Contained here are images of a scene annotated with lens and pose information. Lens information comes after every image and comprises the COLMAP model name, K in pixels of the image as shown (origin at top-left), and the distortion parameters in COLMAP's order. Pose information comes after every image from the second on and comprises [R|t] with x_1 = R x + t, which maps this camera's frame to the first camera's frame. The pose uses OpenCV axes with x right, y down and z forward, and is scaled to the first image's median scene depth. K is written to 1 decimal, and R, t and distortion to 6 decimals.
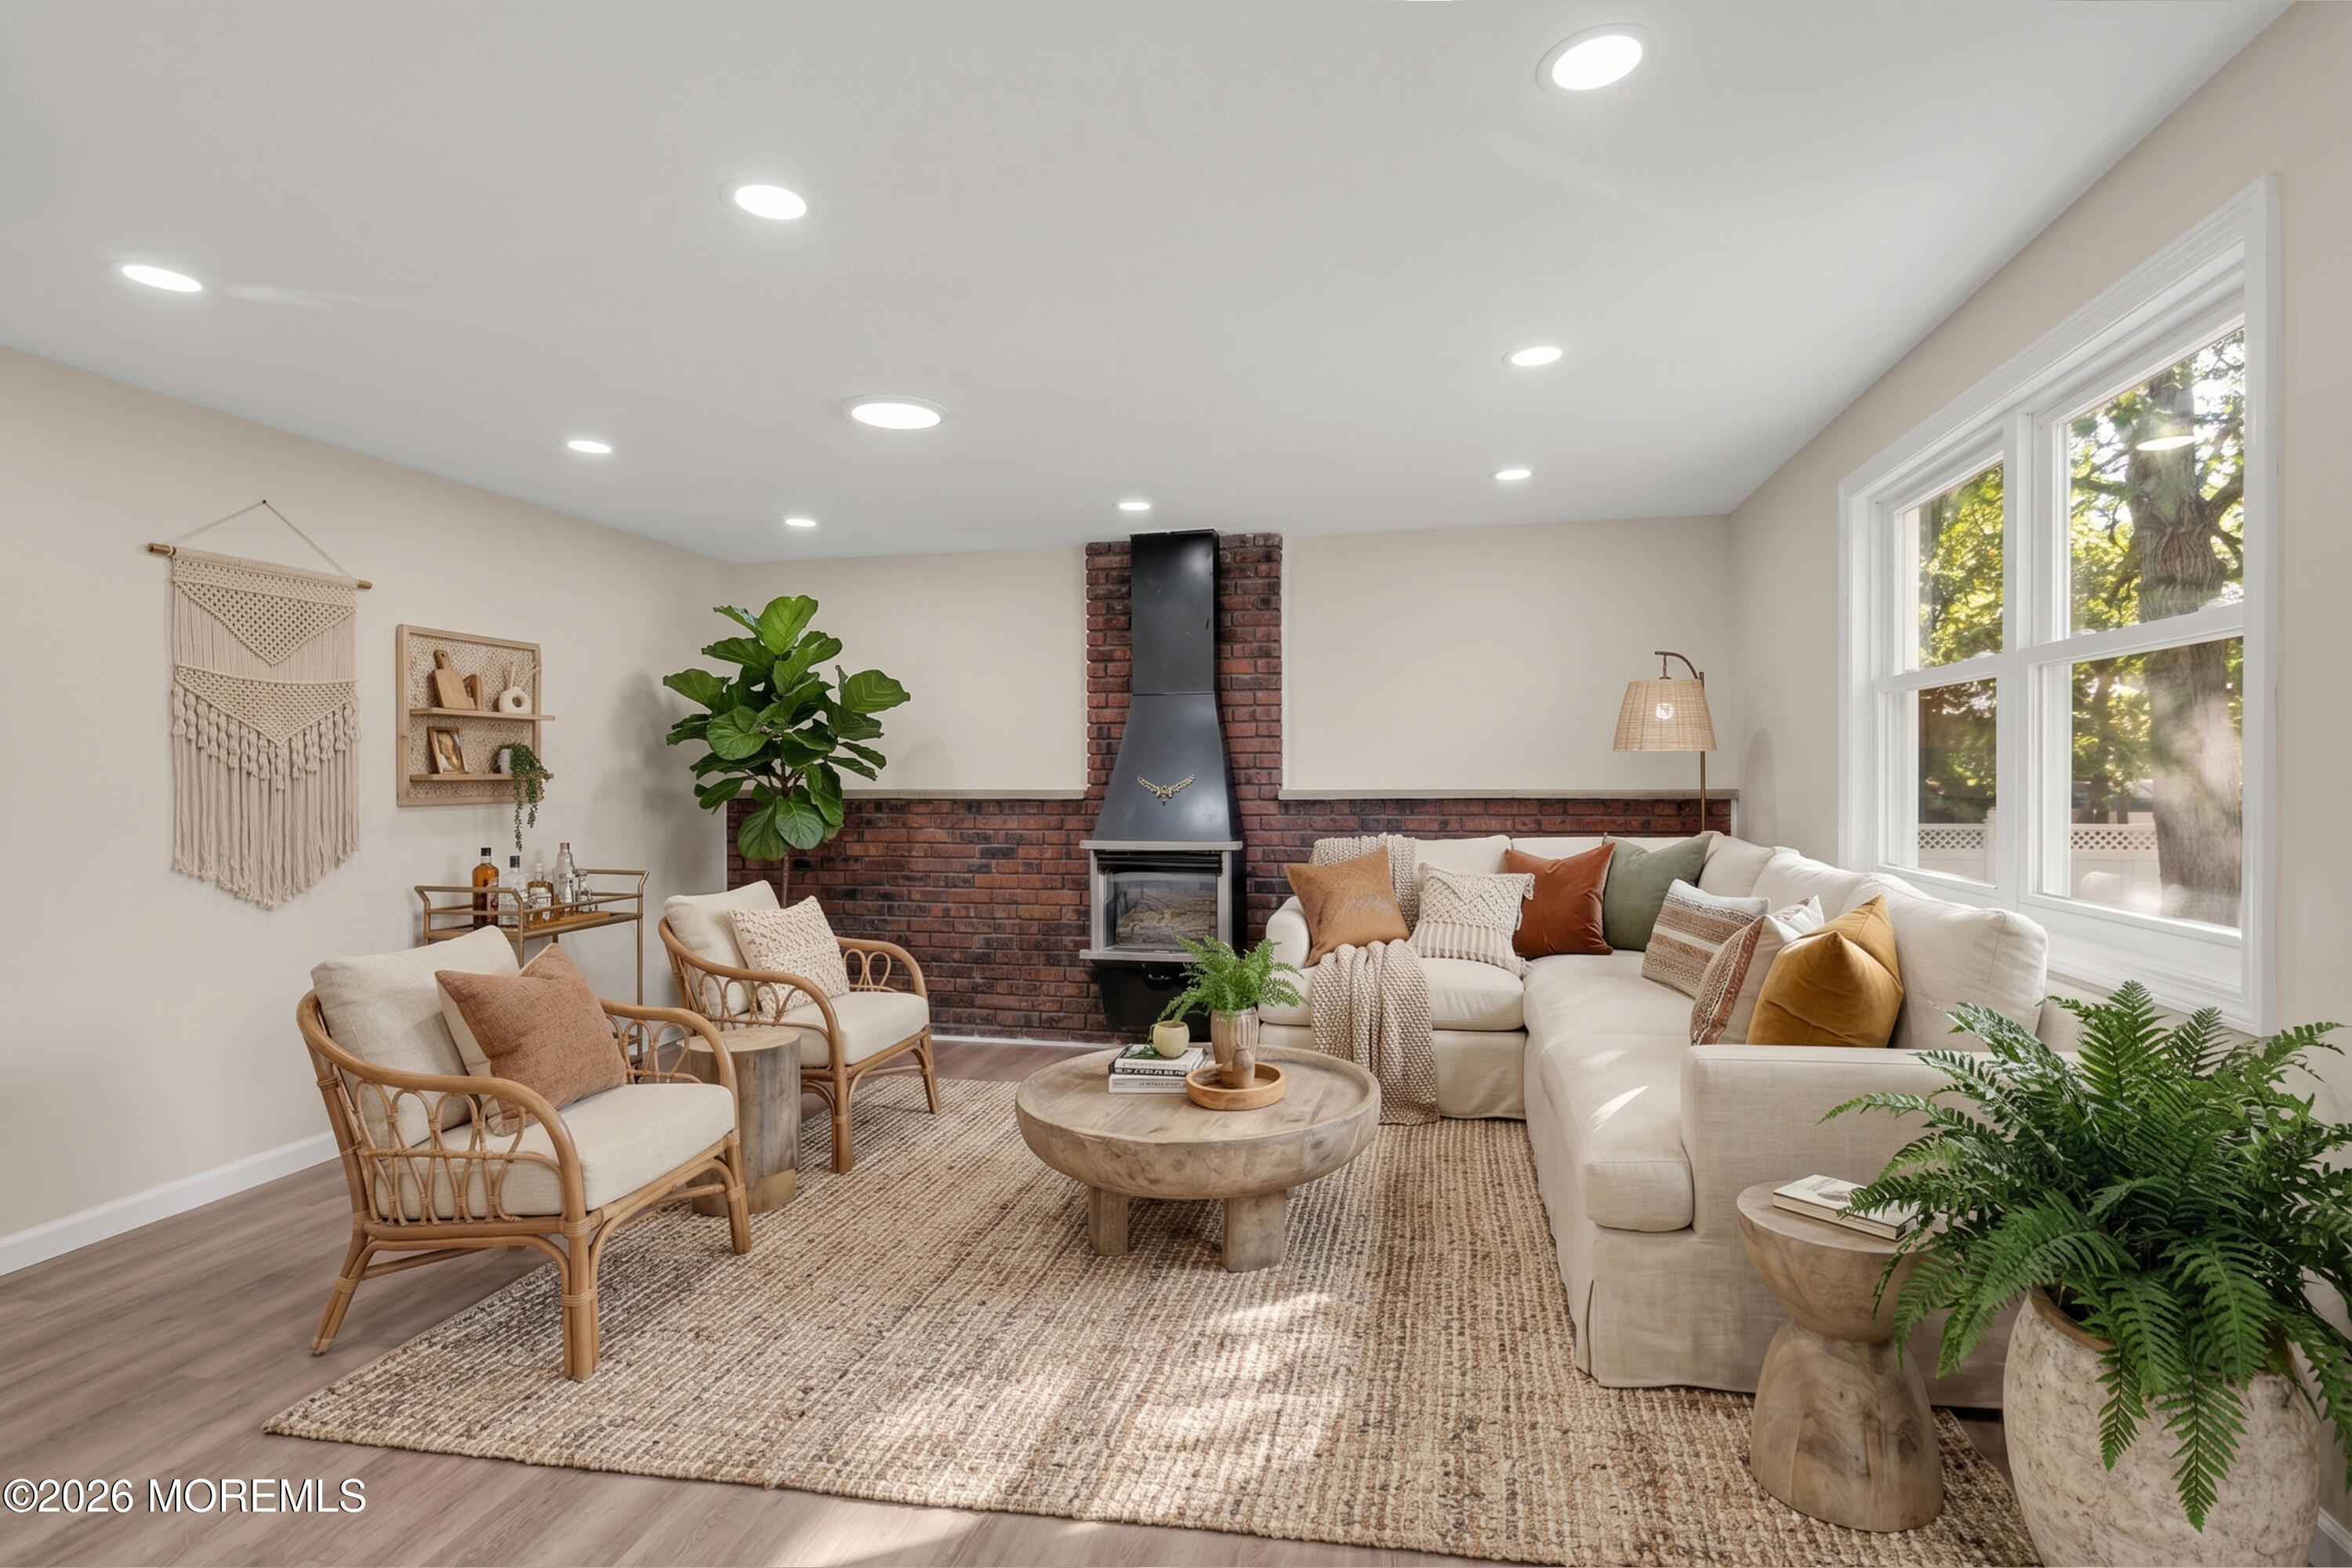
lens RADIAL K [[1294.9, 0, 1176.0], [0, 1294.9, 784.0], [0, 0, 1]] dist [-0.000386, -0.000251]
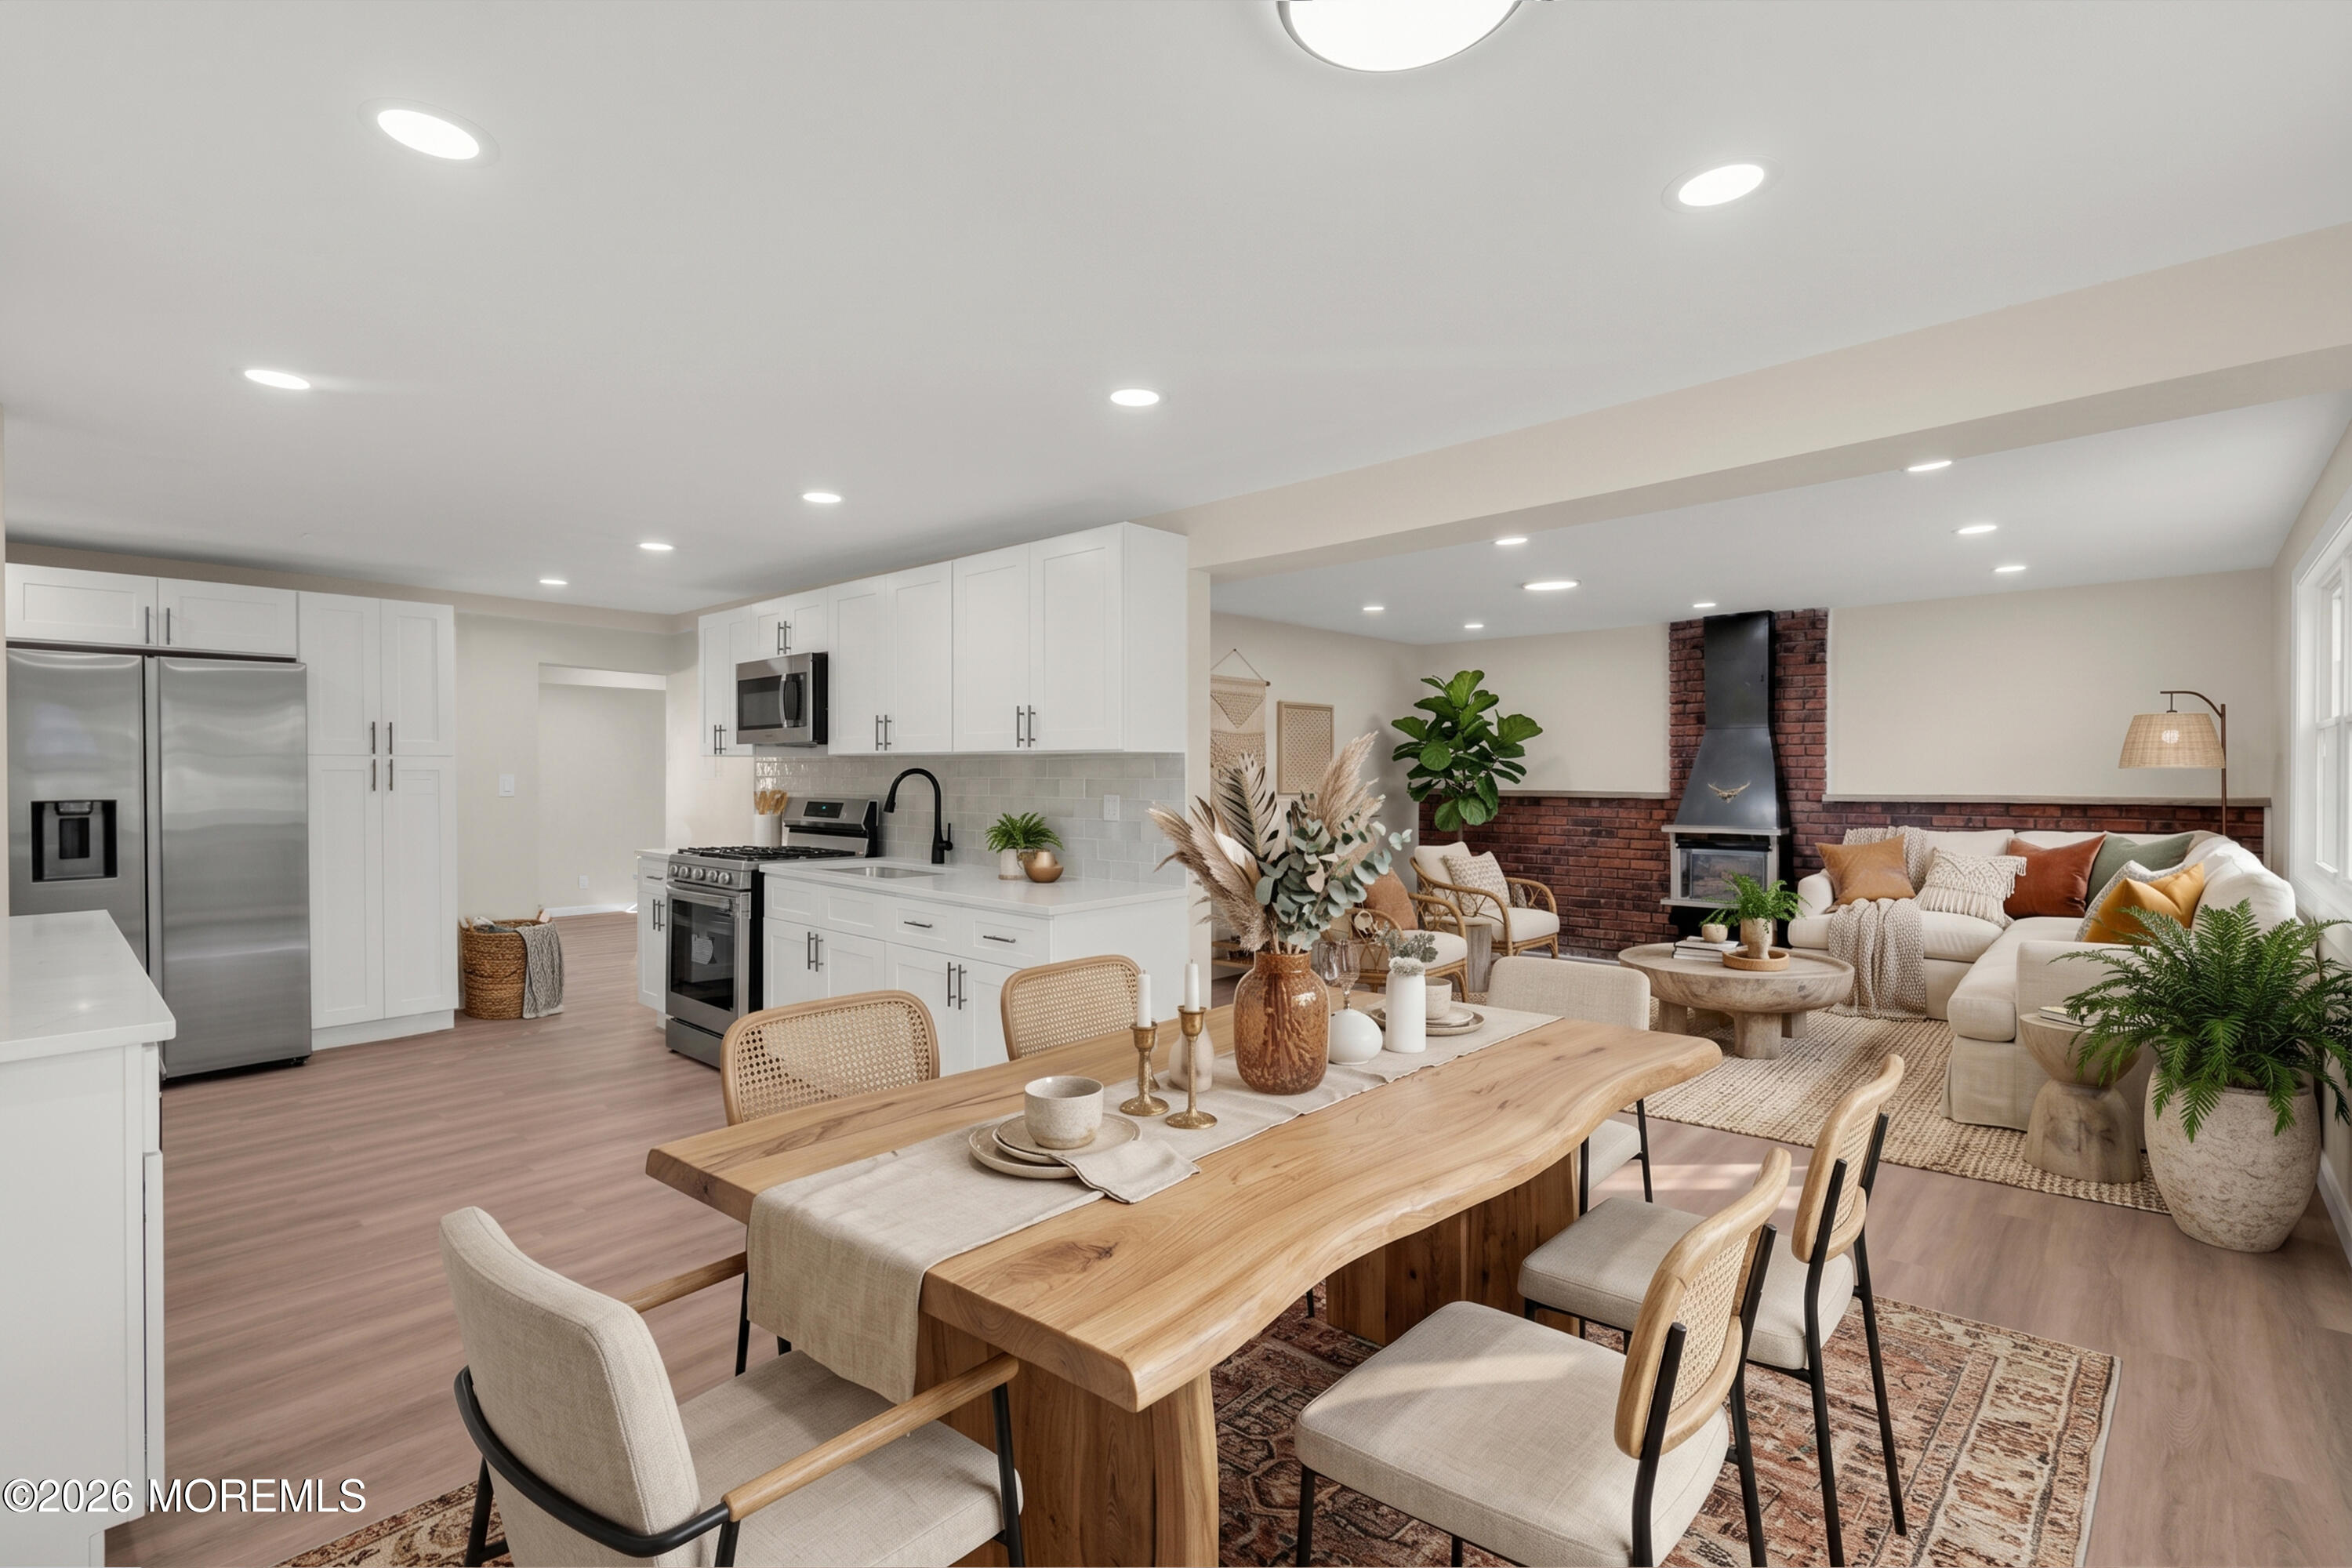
lens RADIAL K [[1136.0, 0, 1123.7], [0, 1136.0, 788.8], [0, 0, 1]] dist [0.000562, -0.000030]
pose [[0.858753, 0.010870, -0.512275, 0.063413], [-0.008696, 0.999940, 0.006640, -0.002410], [0.512316, -0.001248, 0.858796, -0.449226]]
